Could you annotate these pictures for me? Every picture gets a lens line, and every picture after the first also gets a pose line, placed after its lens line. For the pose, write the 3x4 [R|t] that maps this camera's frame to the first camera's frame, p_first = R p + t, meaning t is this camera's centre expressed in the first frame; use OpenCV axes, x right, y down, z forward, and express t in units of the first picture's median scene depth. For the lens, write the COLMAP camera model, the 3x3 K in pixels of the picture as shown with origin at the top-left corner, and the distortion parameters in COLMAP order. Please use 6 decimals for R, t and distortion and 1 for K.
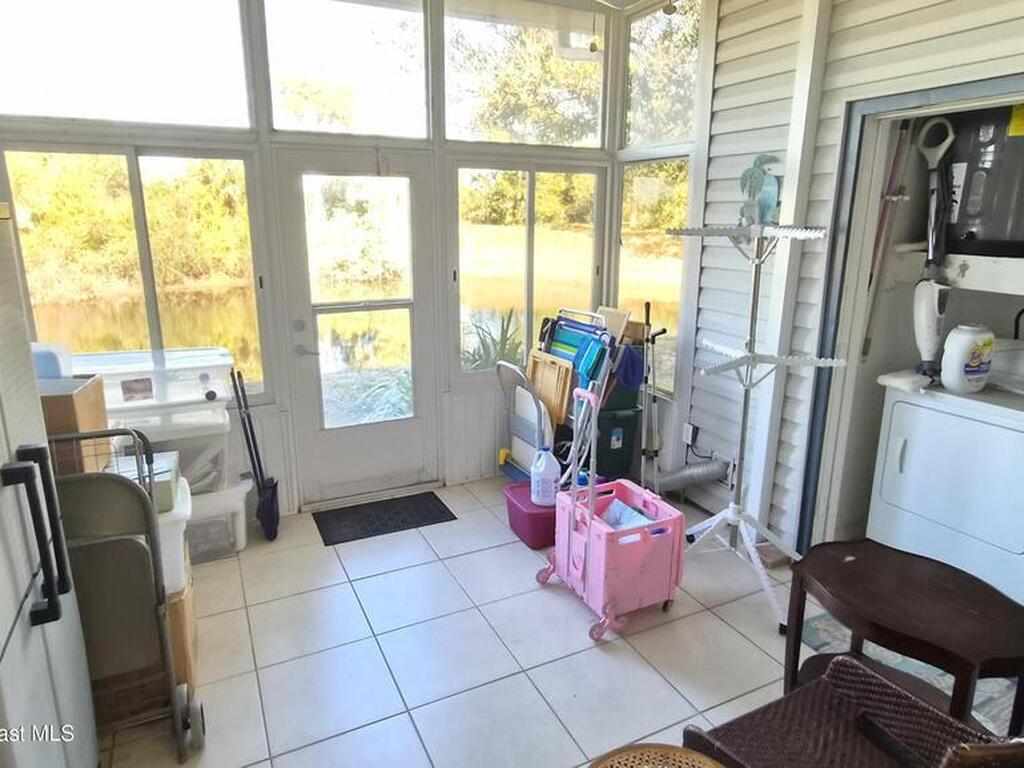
lens RADIAL K [[643.3, 0, 515.3], [0, 643.3, 370.4], [0, 0, 1]] dist [-0.004210, 0.003183]
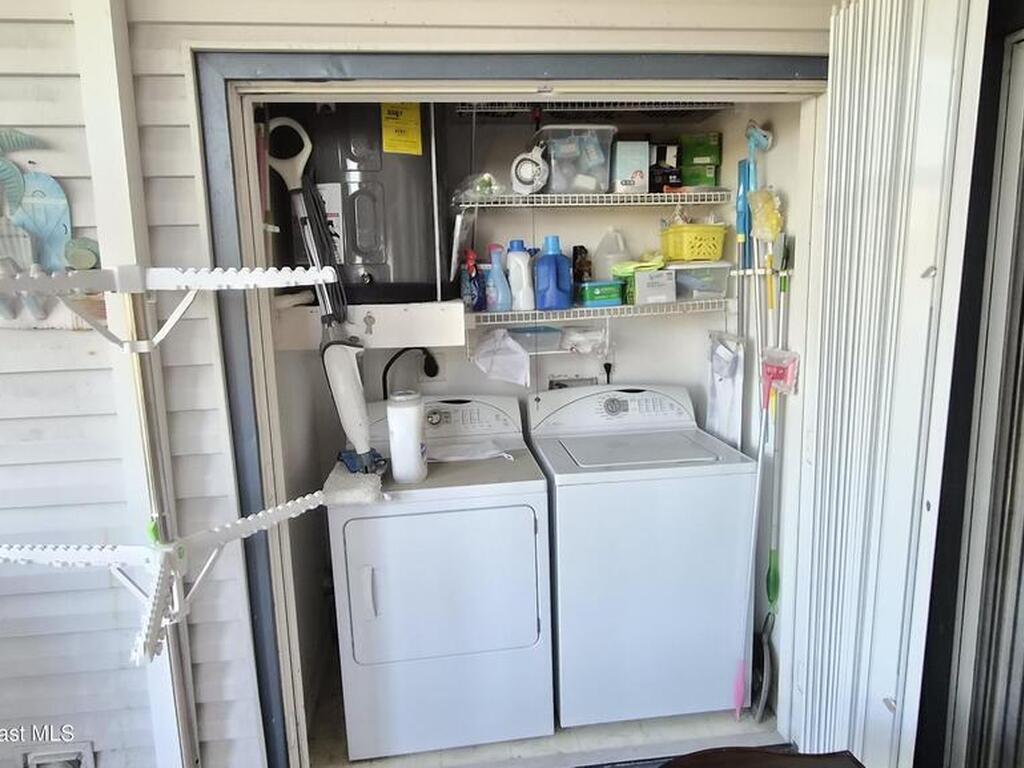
lens RADIAL K [[643.3, 0, 515.3], [0, 643.3, 370.4], [0, 0, 1]] dist [-0.004210, 0.003183]
pose [[0.344963, -0.157960, 0.925229, 0.051368], [0.251818, 0.965175, 0.070892, -0.113412], [-0.904206, 0.208534, 0.372726, 0.570366]]
